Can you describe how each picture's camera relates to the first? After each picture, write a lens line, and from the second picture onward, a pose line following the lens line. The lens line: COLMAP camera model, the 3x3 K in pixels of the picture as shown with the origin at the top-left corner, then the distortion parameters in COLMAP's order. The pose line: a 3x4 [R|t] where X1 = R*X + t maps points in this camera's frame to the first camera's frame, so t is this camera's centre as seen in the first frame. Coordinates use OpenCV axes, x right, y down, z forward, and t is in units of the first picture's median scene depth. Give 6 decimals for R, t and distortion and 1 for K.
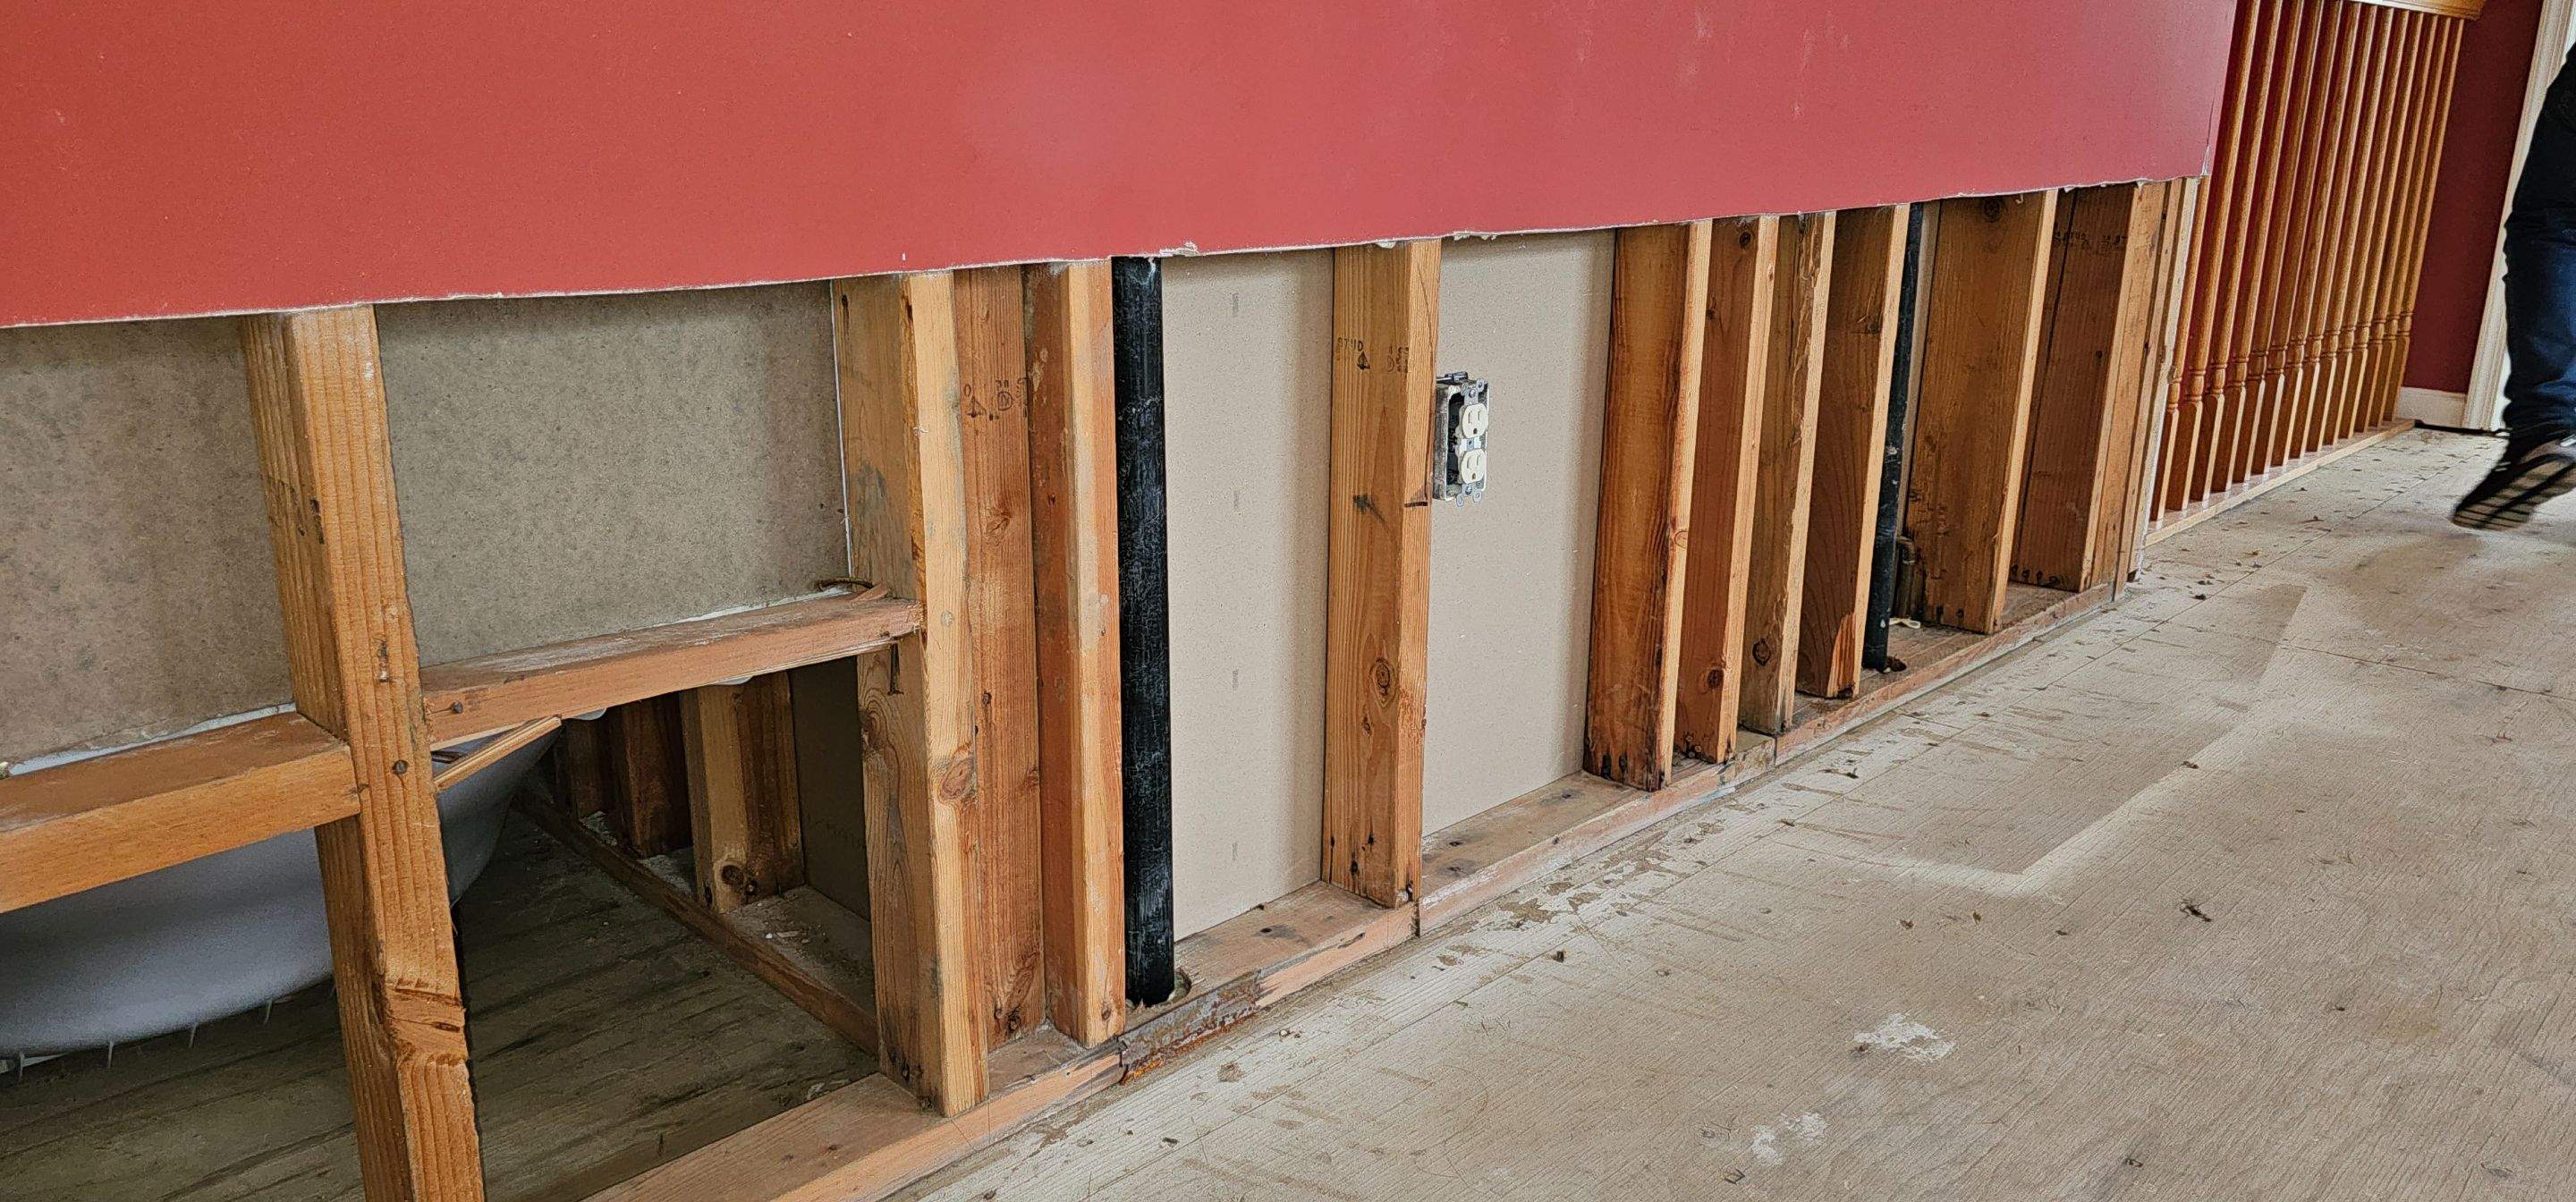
lens RADIAL K [[1747.6, 0, 1290.8], [0, 1747.6, 580.4], [0, 0, 1]] dist [0.078222, -0.092905]
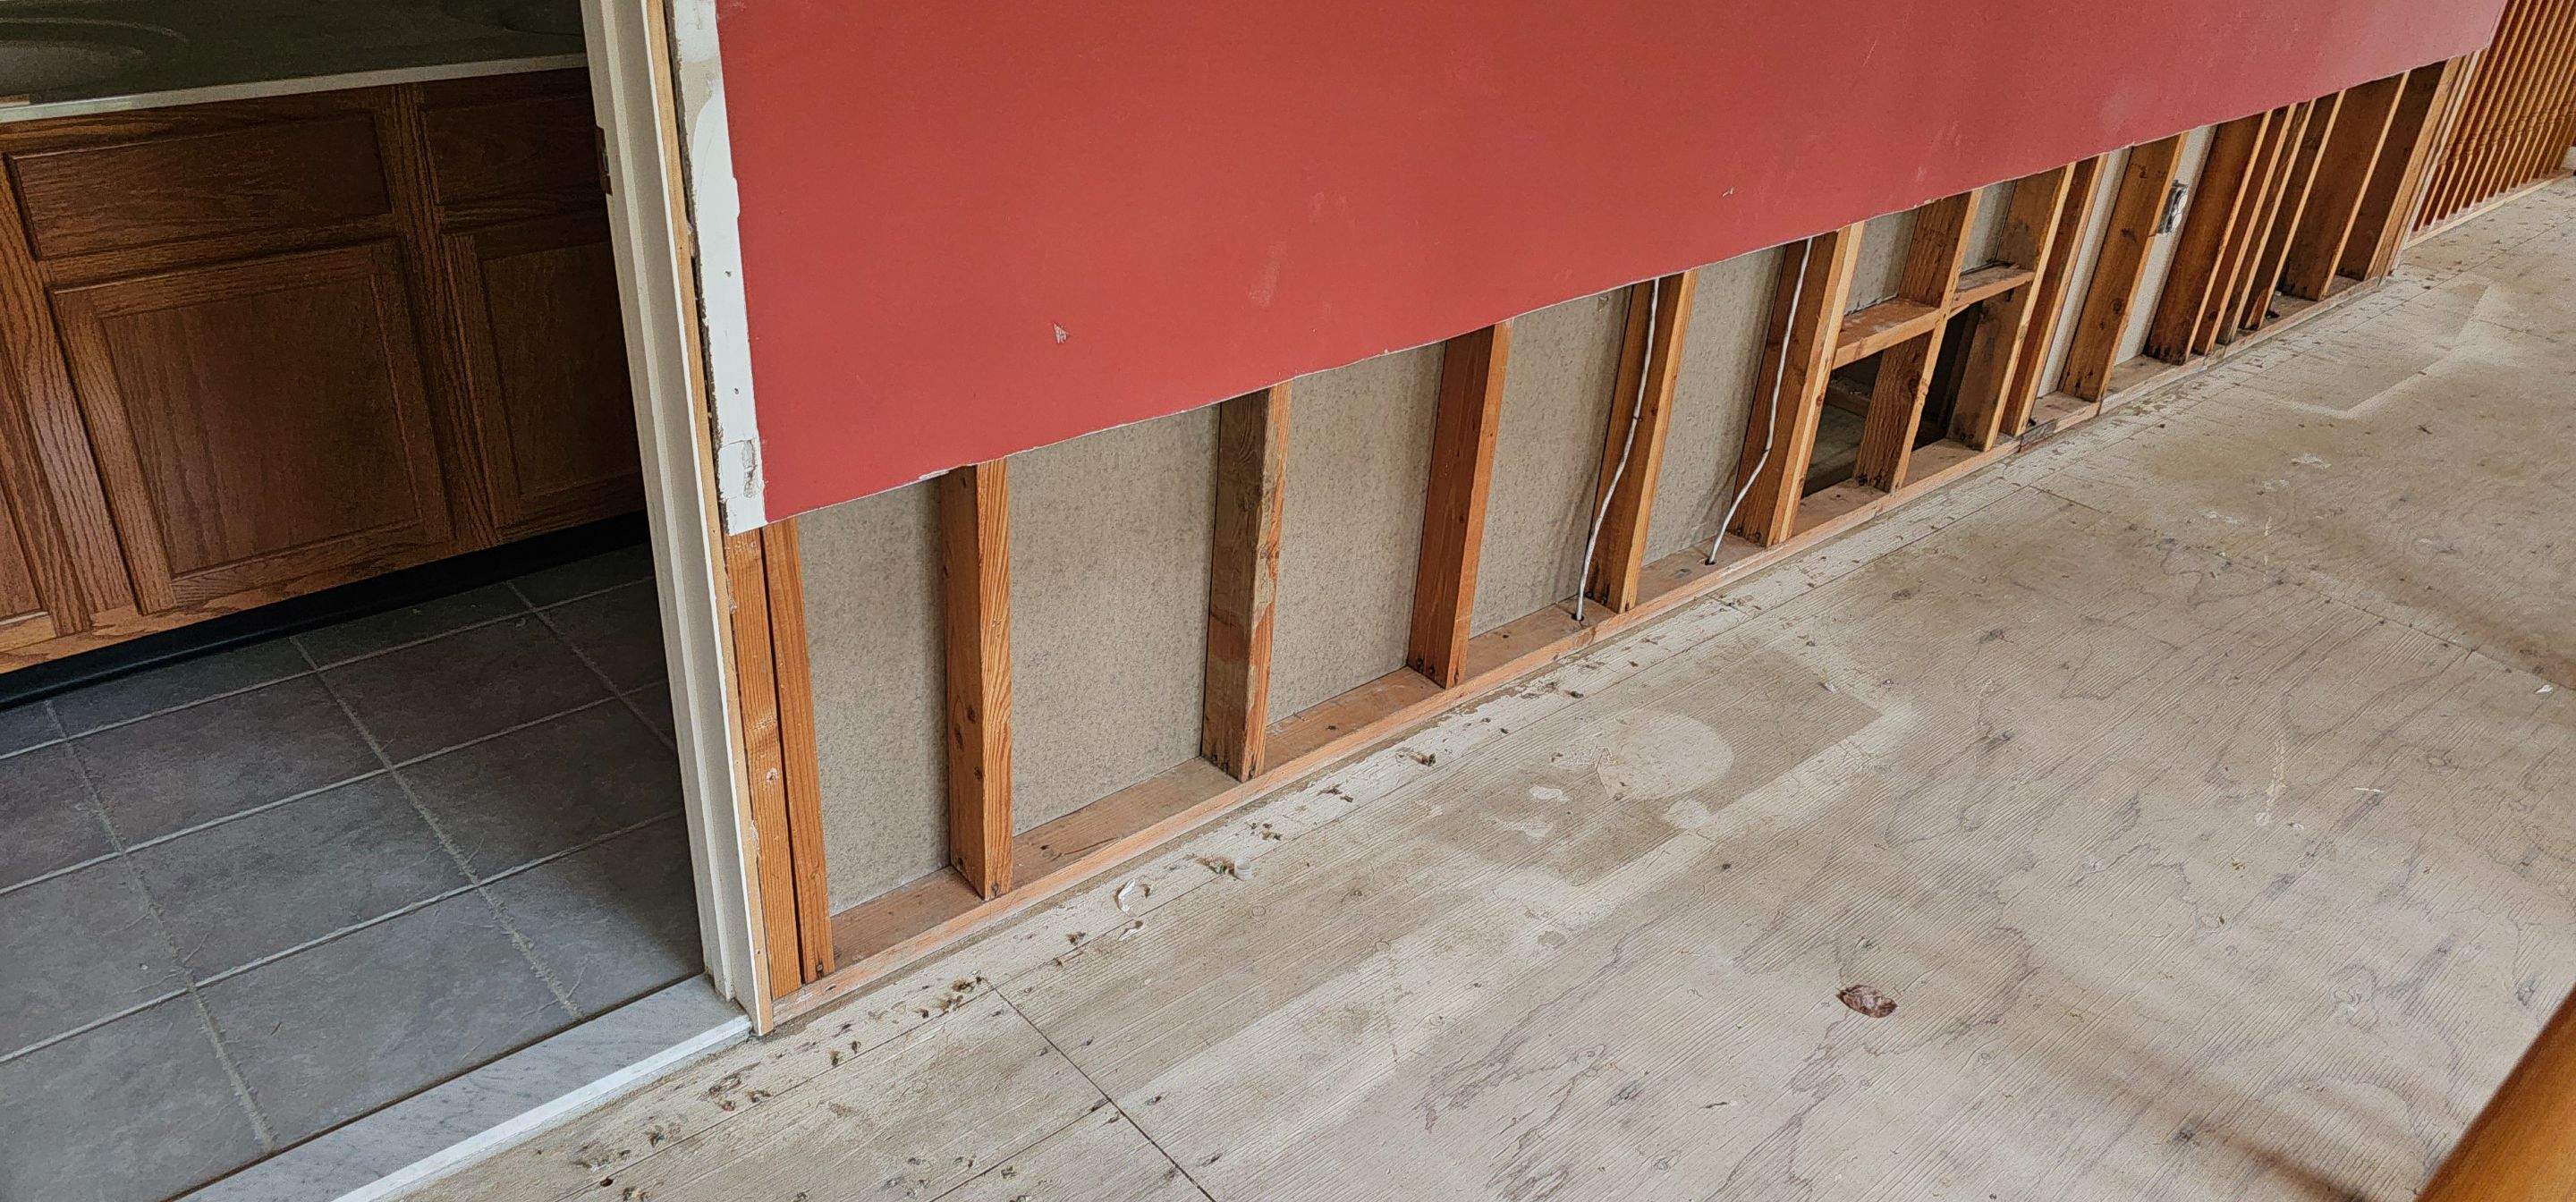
lens RADIAL K [[1747.6, 0, 1282.8], [0, 1747.6, 605.9], [0, 0, 1]] dist [0.078222, -0.092905]
pose [[0.996516, 0.077632, -0.030492, -0.725832], [-0.068219, 0.968985, 0.237516, -0.033773], [0.047985, -0.234609, 0.970905, -1.128705]]
